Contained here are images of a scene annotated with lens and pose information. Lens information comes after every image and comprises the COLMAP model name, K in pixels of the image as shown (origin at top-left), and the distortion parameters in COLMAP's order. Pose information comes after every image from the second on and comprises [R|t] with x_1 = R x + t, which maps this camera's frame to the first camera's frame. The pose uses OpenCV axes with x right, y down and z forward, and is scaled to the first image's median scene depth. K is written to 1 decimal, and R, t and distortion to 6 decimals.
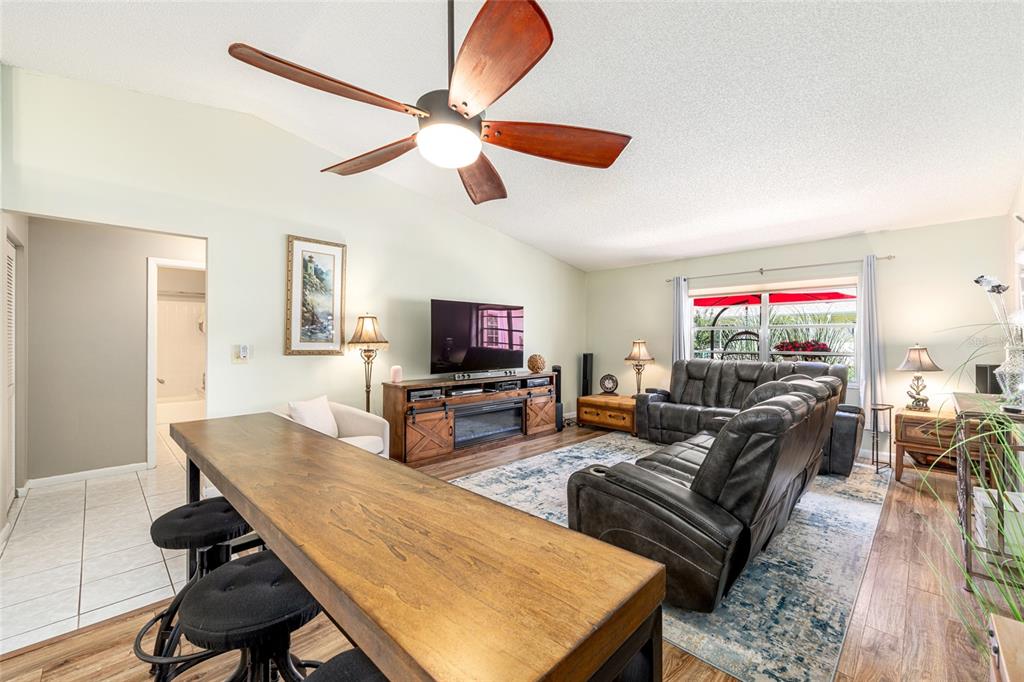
lens RADIAL K [[410.9, 0, 512.4], [0, 410.9, 340.7], [0, 0, 1]] dist [-0.001191, -0.000091]
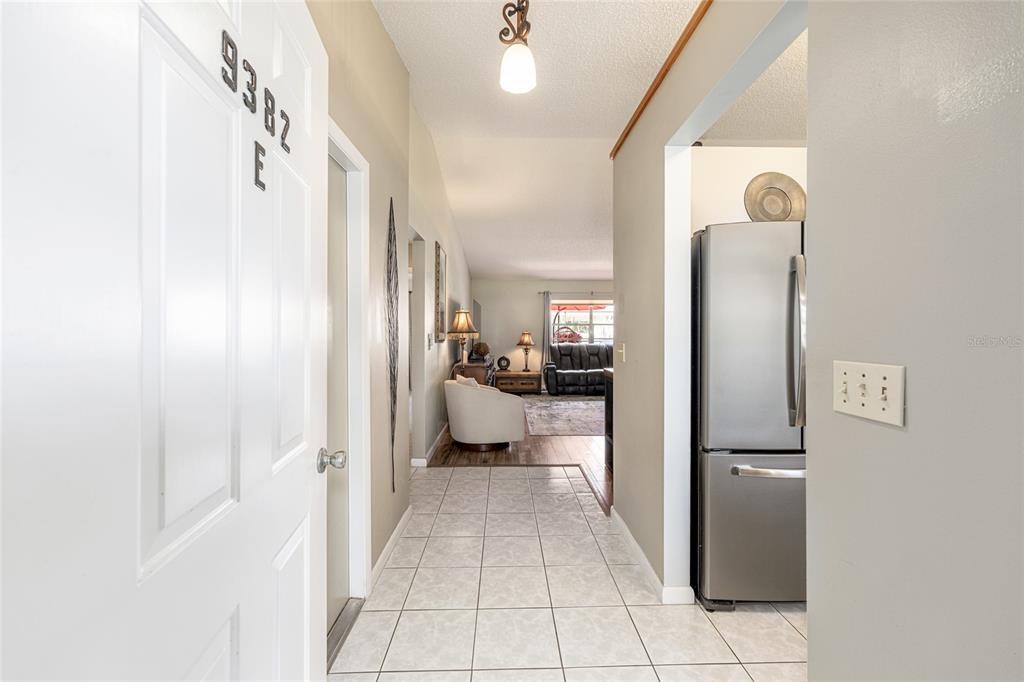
lens RADIAL K [[410.9, 0, 514.6], [0, 410.9, 335.6], [0, 0, 1]] dist [-0.001191, -0.000091]
pose [[0.693028, -0.002527, 0.720906, -0.798286], [0.001780, 0.999997, 0.001794, 0.010524], [-0.720908, 0.000040, 0.693031, 0.011901]]
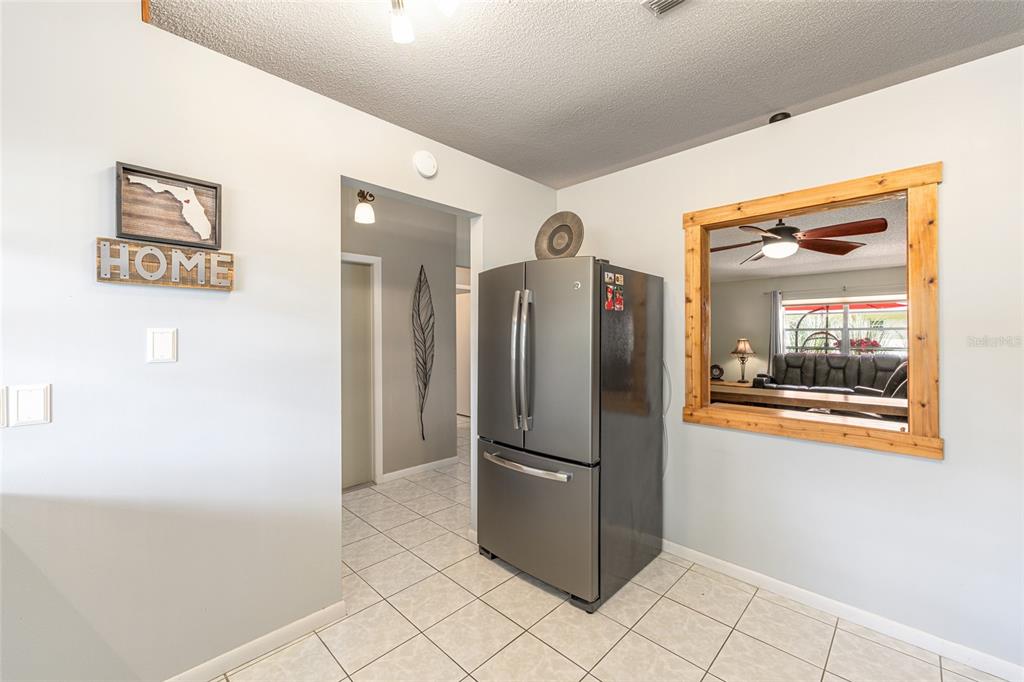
lens RADIAL K [[410.9, 0, 518.0], [0, 410.9, 335.5], [0, 0, 1]] dist [-0.001191, -0.000091]
pose [[0.999948, 0.001351, 0.010150, -0.433324], [-0.001326, 0.999996, -0.002474, -0.005954], [-0.010153, 0.002460, 0.999945, -0.310873]]
